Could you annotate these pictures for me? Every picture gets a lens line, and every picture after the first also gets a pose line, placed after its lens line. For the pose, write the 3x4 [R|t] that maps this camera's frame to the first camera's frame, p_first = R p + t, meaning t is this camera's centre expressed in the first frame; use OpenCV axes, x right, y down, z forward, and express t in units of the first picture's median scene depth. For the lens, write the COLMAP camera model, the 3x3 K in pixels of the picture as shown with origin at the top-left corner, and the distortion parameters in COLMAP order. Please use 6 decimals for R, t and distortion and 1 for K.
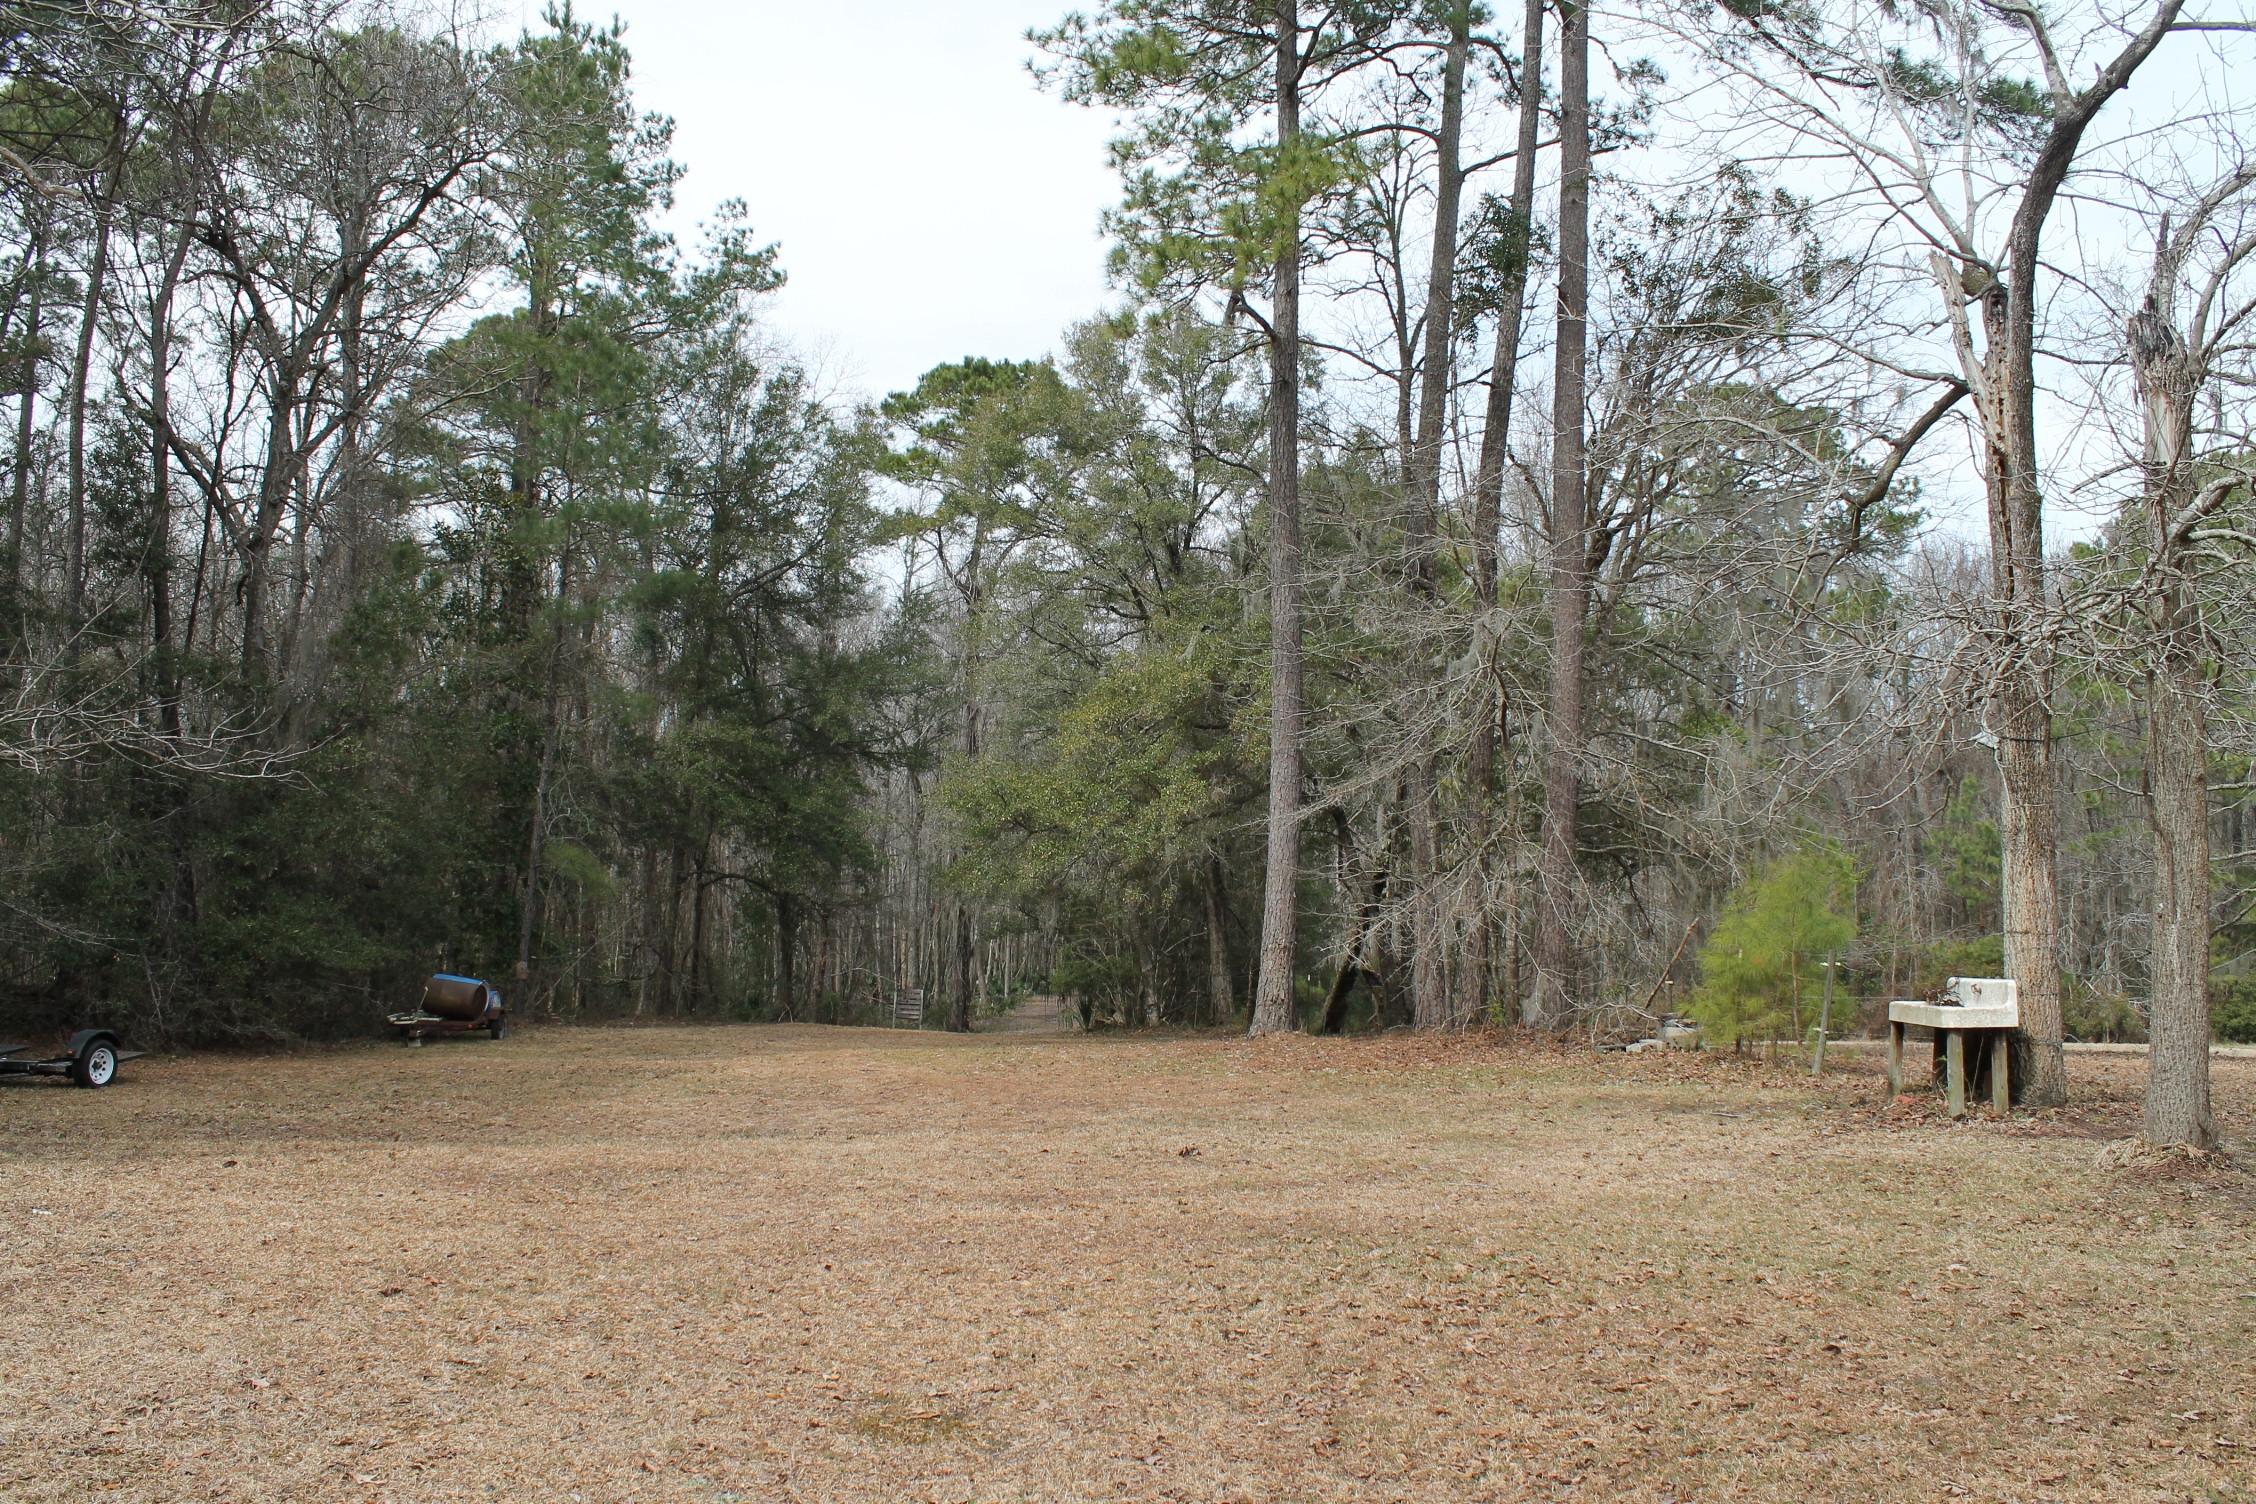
lens RADIAL K [[1929.0, 0, 1125.6], [0, 1929.0, 762.3], [0, 0, 1]] dist [-0.166492, 0.152681]
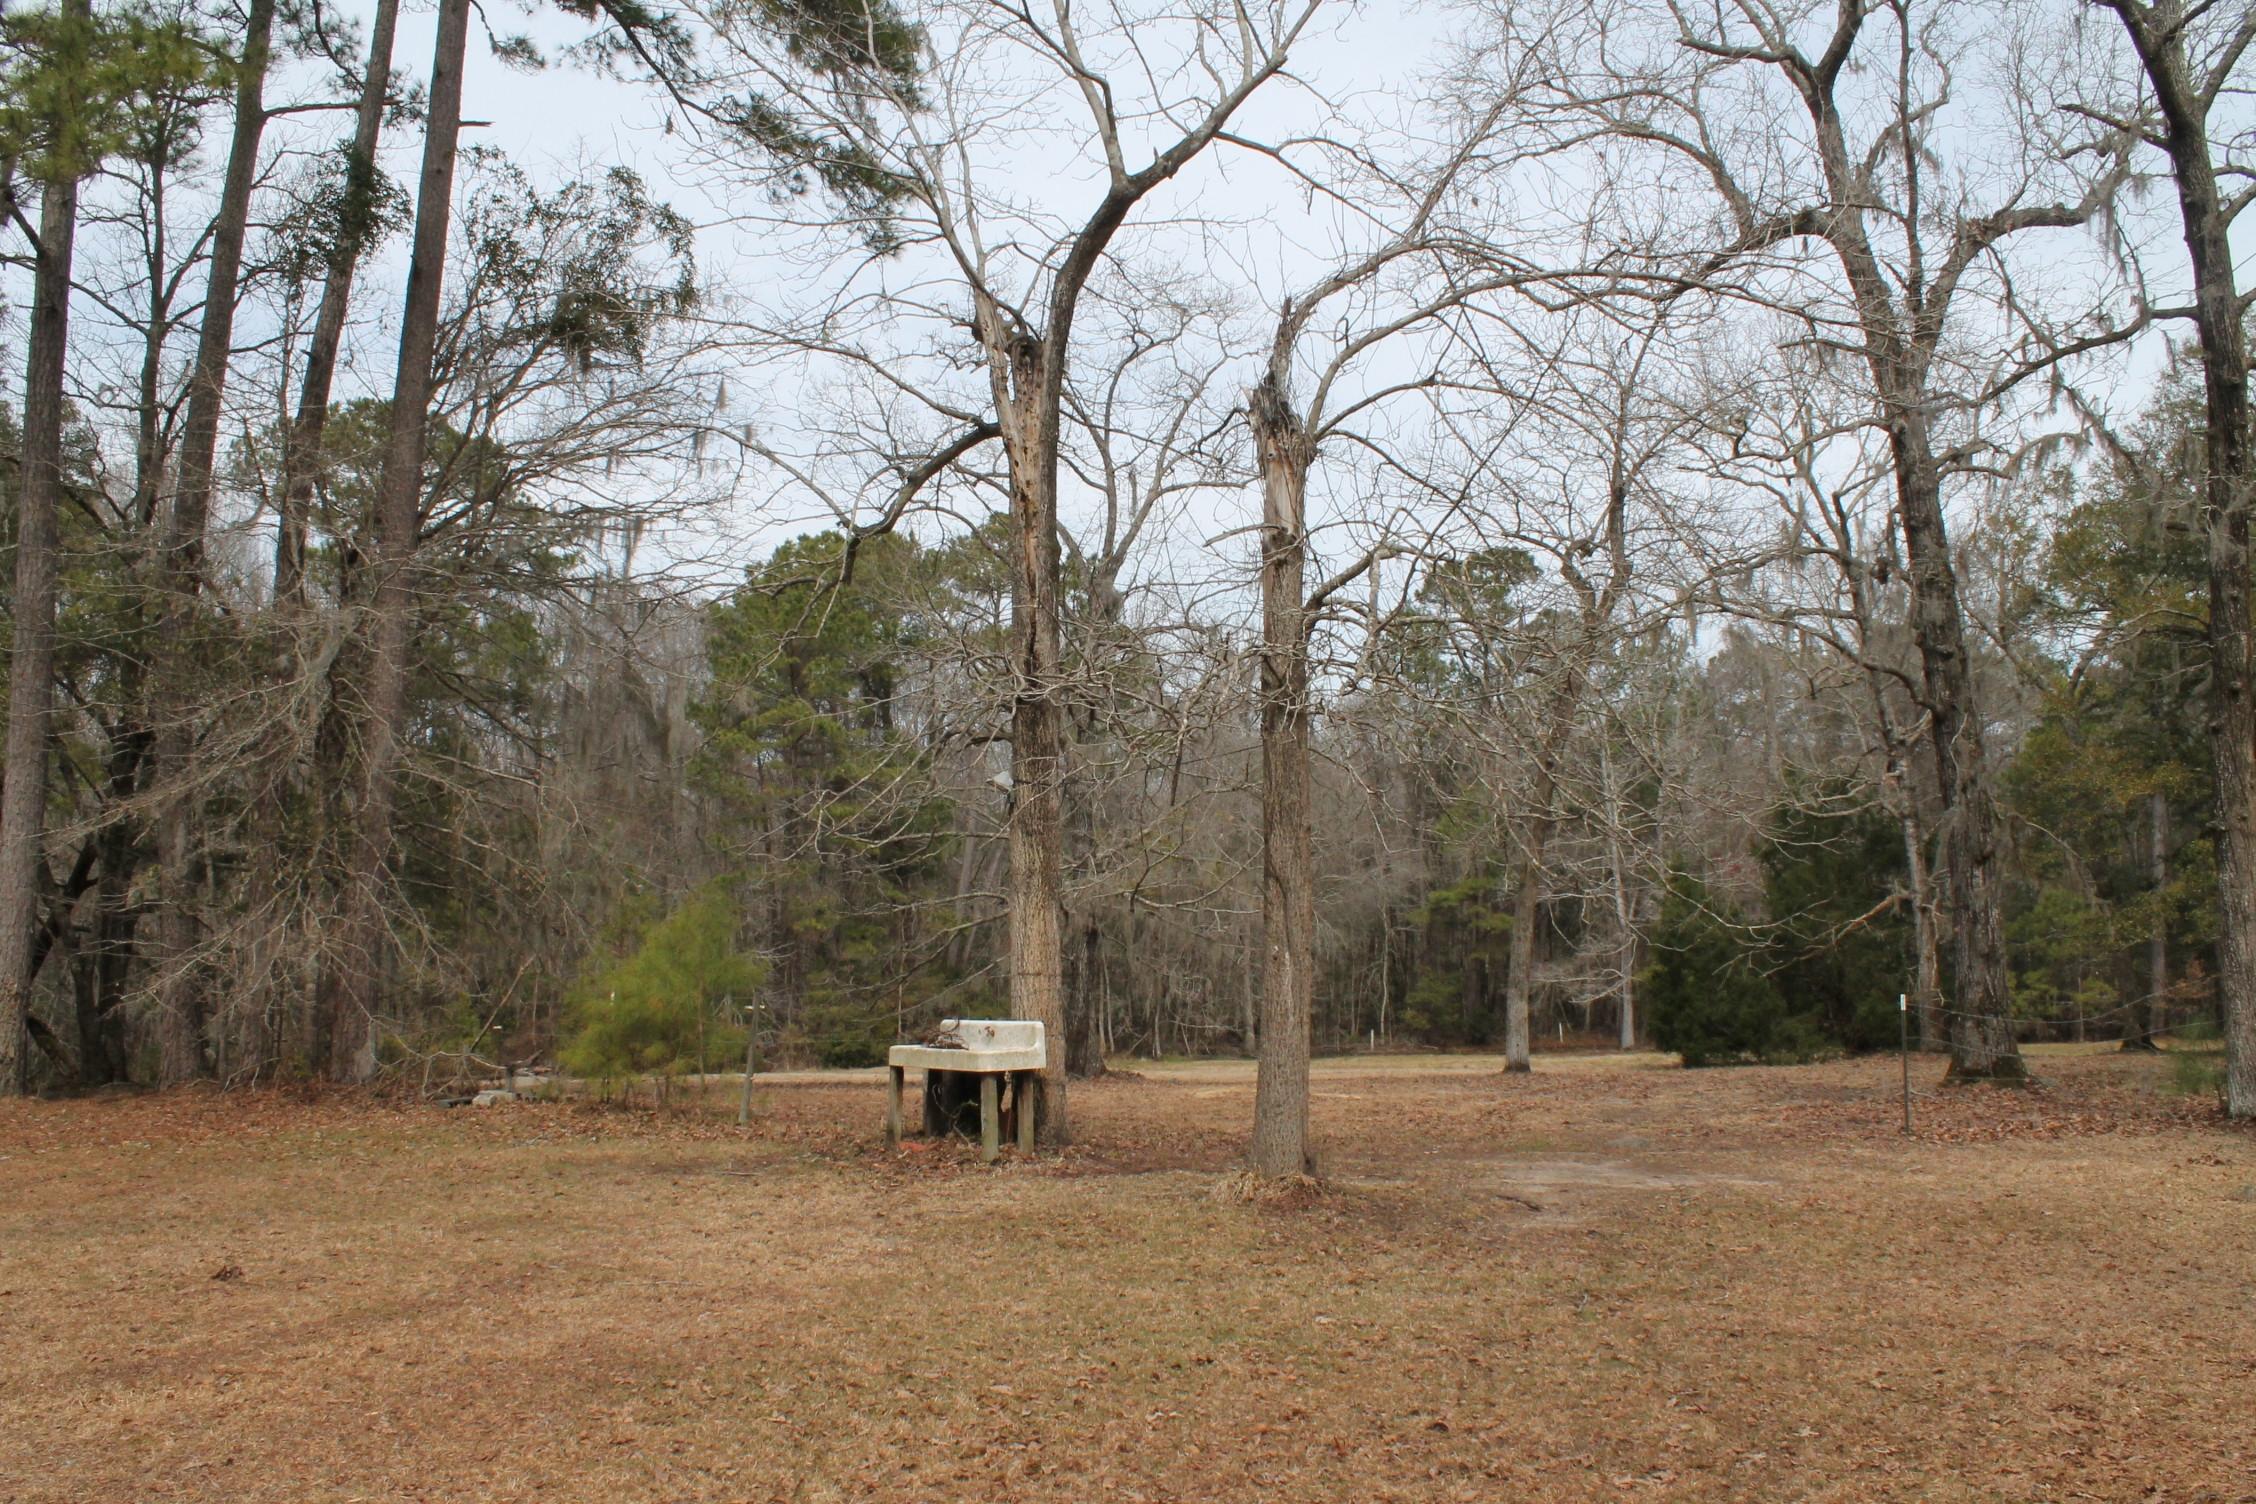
lens RADIAL K [[1929.0, 0, 1125.6], [0, 1929.0, 762.3], [0, 0, 1]] dist [-0.166492, 0.152681]
pose [[0.745783, 0.053414, 0.664044, -0.172701], [-0.041232, 0.998570, -0.034015, 0.009477], [-0.664912, -0.002011, 0.746919, 0.180740]]
